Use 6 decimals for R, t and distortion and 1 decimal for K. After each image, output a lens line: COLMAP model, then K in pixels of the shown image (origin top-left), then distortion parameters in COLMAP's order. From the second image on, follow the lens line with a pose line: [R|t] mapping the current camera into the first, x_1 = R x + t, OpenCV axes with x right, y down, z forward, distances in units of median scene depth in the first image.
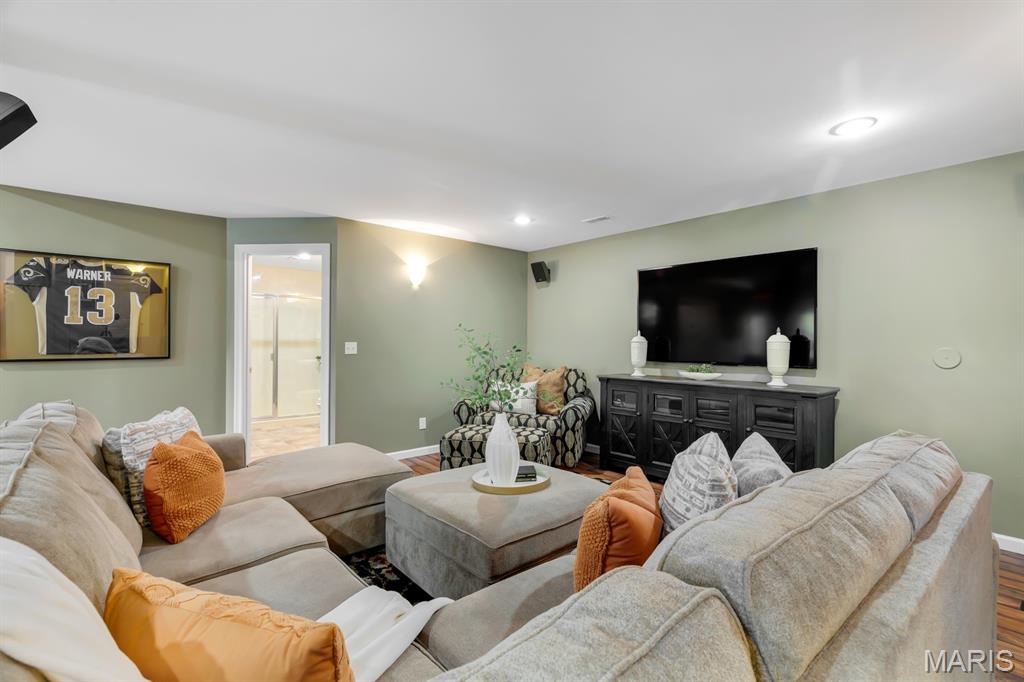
lens RADIAL K [[464.2, 0, 508.5], [0, 464.2, 340.1], [0, 0, 1]] dist [-0.001657, -0.000181]
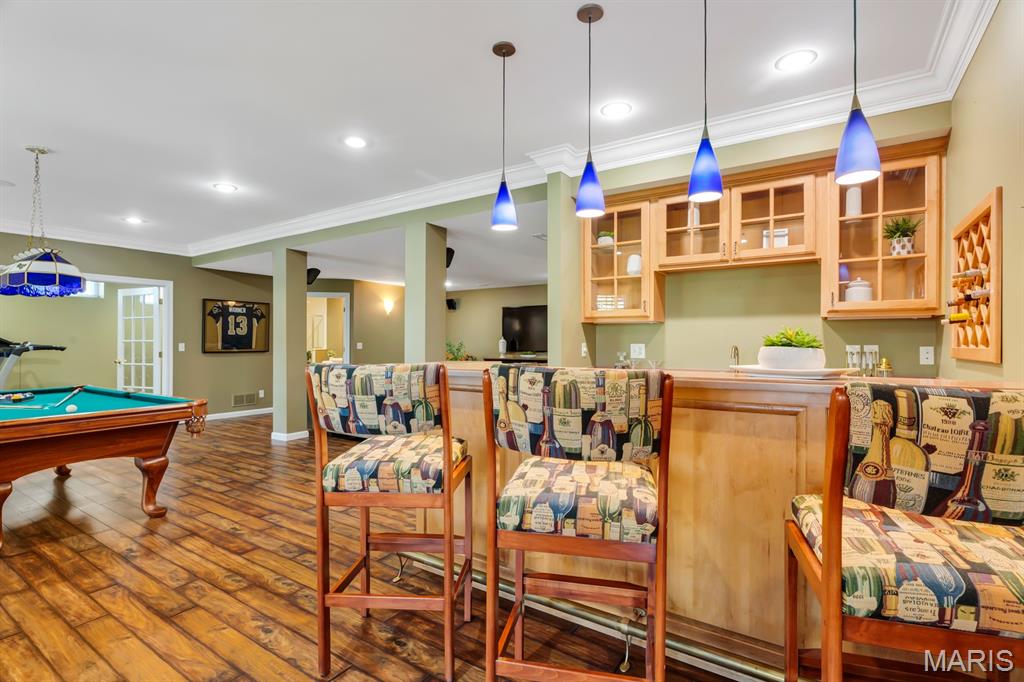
lens RADIAL K [[481.9, 0, 513.6], [0, 481.9, 341.9], [0, 0, 1]] dist [-0.000436, 0.000516]
pose [[0.962103, -0.003833, 0.272658, -0.305630], [0.002146, 0.999977, 0.006488, -0.012044], [-0.272677, -0.005657, 0.962089, -1.296509]]
